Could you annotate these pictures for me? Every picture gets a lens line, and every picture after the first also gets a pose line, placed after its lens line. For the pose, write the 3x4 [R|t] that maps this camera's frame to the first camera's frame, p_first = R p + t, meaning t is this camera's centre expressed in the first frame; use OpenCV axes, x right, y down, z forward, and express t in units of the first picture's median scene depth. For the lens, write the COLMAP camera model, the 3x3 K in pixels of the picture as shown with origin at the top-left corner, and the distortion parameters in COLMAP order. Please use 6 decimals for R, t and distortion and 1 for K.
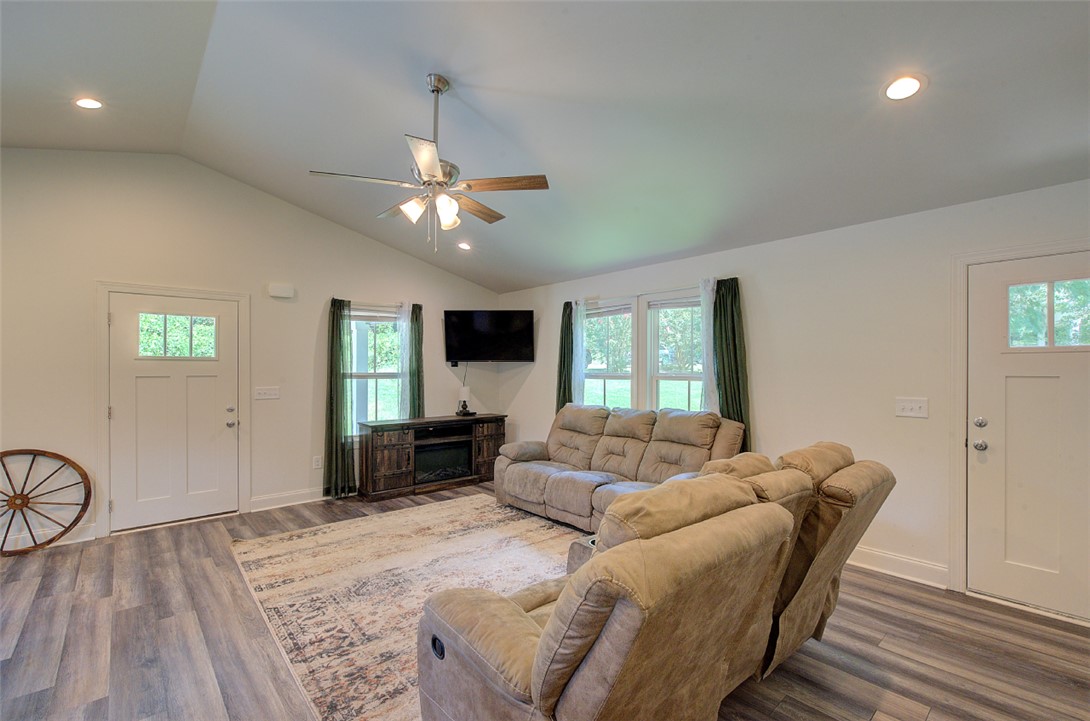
lens RADIAL K [[476.6, 0, 550.9], [0, 476.6, 370.9], [0, 0, 1]] dist [-0.002827, -0.000059]
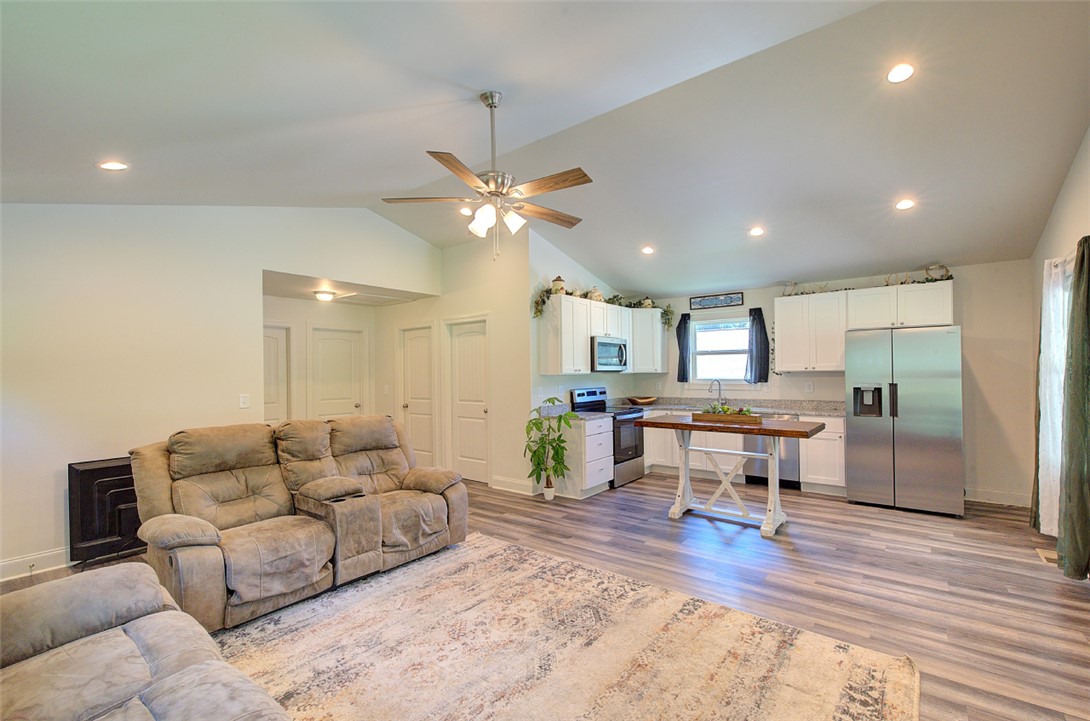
lens RADIAL K [[476.6, 0, 550.9], [0, 476.6, 370.9], [0, 0, 1]] dist [-0.002827, -0.000059]
pose [[-0.983771, 0.011962, -0.179029, -0.114317], [0.012149, 0.999926, 0.000053, -0.004262], [0.179017, -0.002123, -0.983844, 1.348490]]
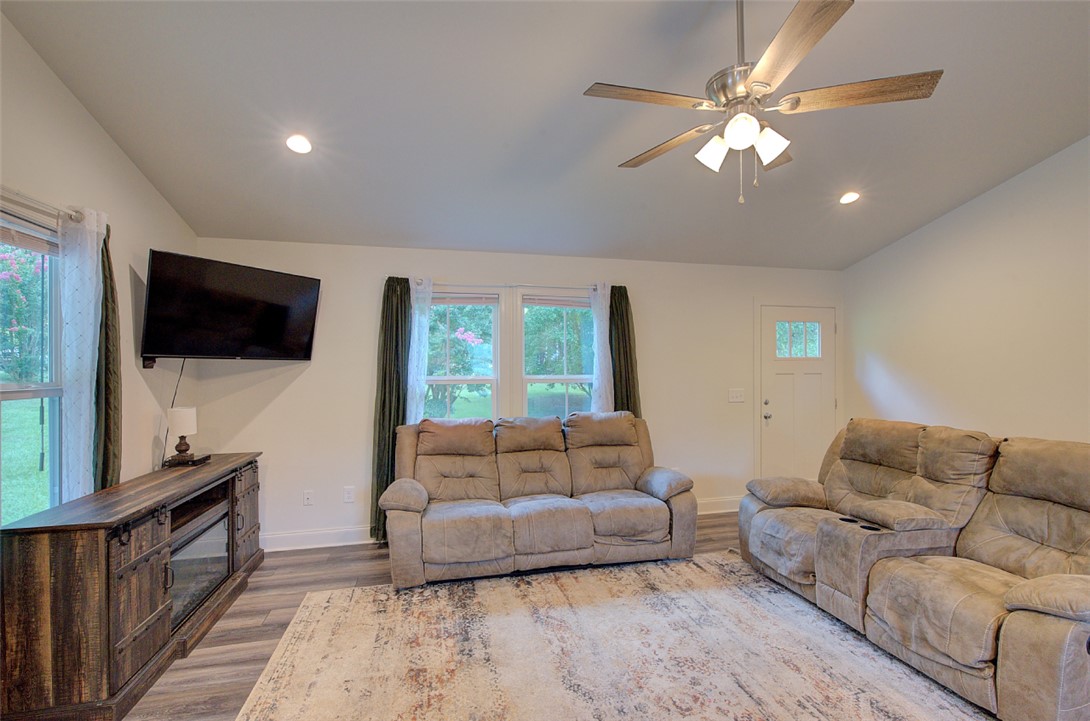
lens RADIAL K [[493.0, 0, 550.8], [0, 493.0, 371.4], [0, 0, 1]] dist [-0.001117, -0.000151]
pose [[0.467095, -0.004534, 0.884195, -0.665342], [0.008573, 0.999963, 0.000599, -0.003275], [-0.884166, 0.007300, 0.467117, 0.600657]]
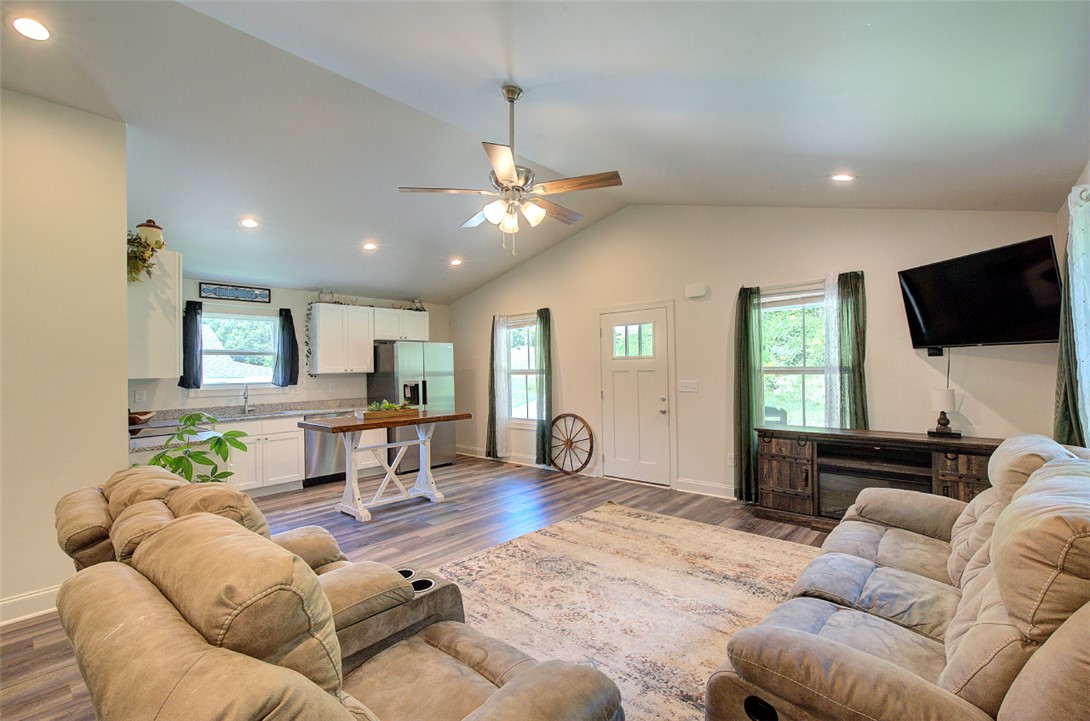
lens RADIAL K [[482.1, 0, 552.1], [0, 482.1, 362.5], [0, 0, 1]] dist [-0.002646, 0.000078]
pose [[0.122651, -0.012040, -0.992377, 0.532513], [0.015008, 0.999835, -0.010276, -0.002109], [0.992336, -0.013634, 0.122811, 0.626028]]
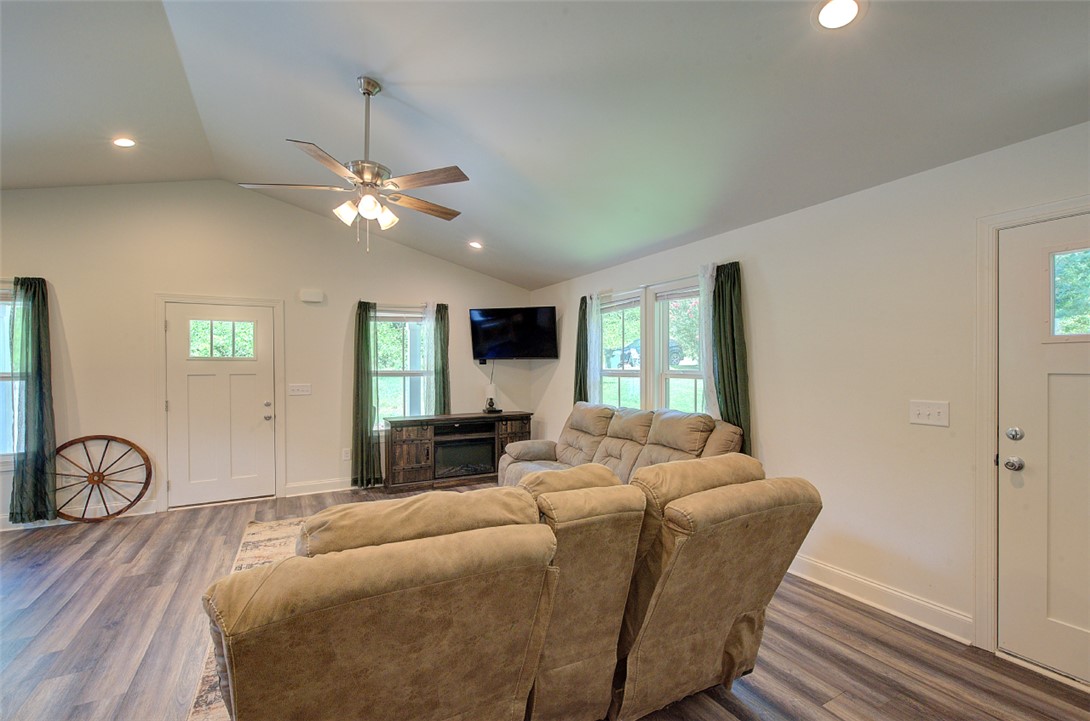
lens RADIAL K [[476.6, 0, 550.9], [0, 476.6, 370.9], [0, 0, 1]] dist [-0.002827, -0.000059]
pose [[0.975922, -0.002535, -0.218107, 0.236687], [0.003866, 0.999976, 0.005676, -0.000783], [0.218087, -0.006382, 0.975908, 0.061590]]
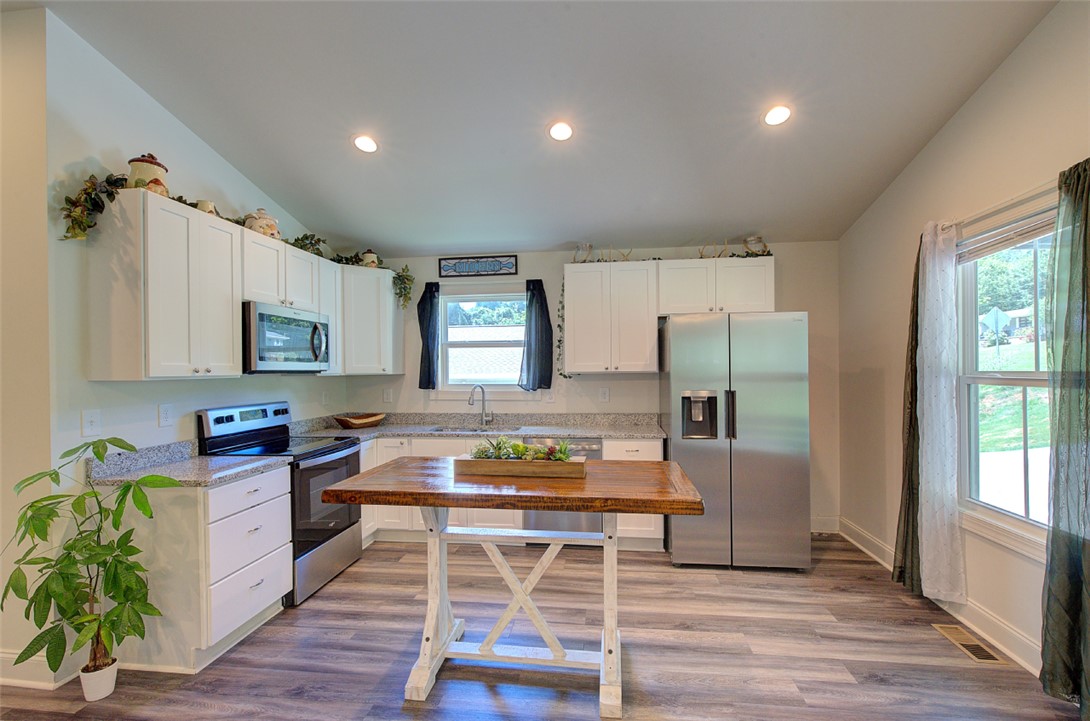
lens RADIAL K [[482.0, 0, 550.7], [0, 482.0, 371.9], [0, 0, 1]] dist [-0.000776, 0.000193]
pose [[-0.754745, 0.011107, -0.655924, -0.359083], [0.007713, 0.999938, 0.008057, -0.004274], [0.655973, 0.001022, -0.754784, 0.802773]]
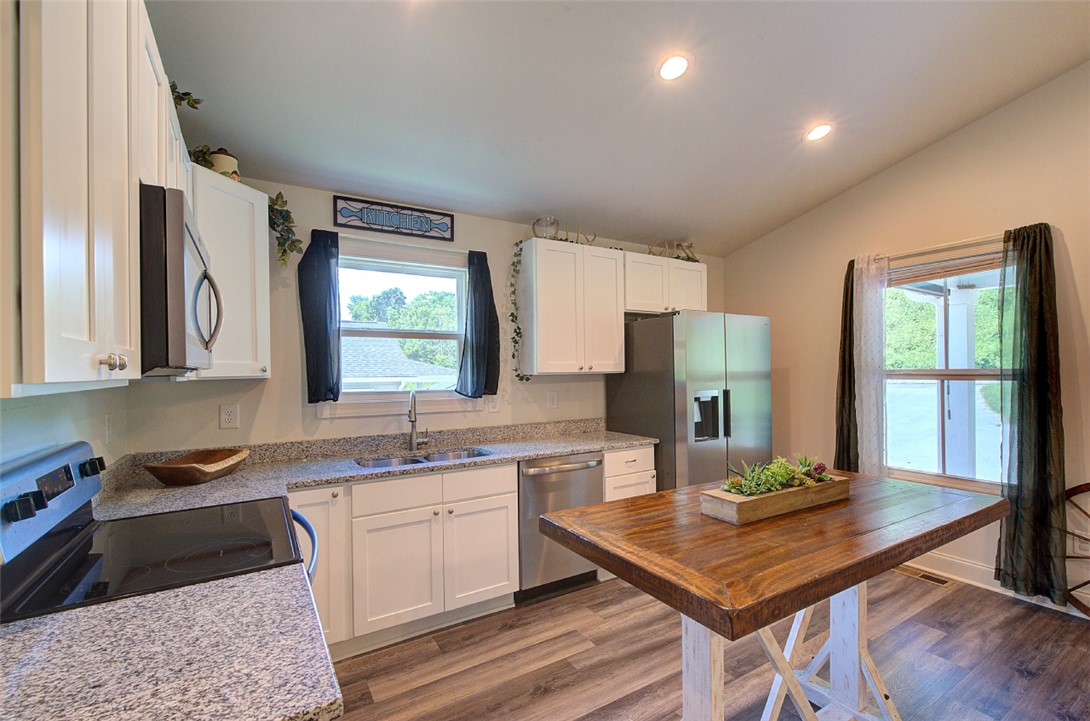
lens RADIAL K [[478.4, 0, 550.5], [0, 478.4, 371.6], [0, 0, 1]] dist [-0.000043, 0.000036]
pose [[-0.177326, 0.004991, -0.984140, -0.266160], [0.008719, 0.999956, 0.003500, -0.000322], [0.984114, -0.007960, -0.177362, 0.258330]]
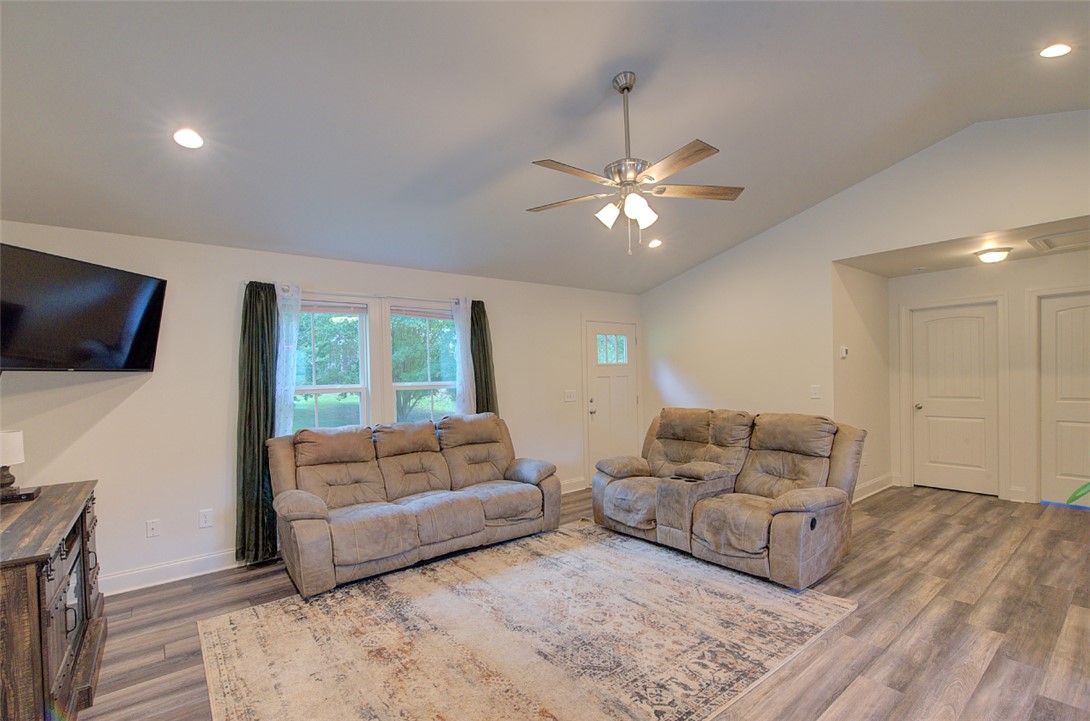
lens RADIAL K [[496.4, 0, 551.7], [0, 496.4, 381.9], [0, 0, 1]] dist [-0.003417, 0.000160]
pose [[0.052172, -0.016841, 0.998496, -0.841521], [0.028157, 0.999485, 0.015386, -0.004229], [-0.998241, 0.027312, 0.052620, 0.734320]]
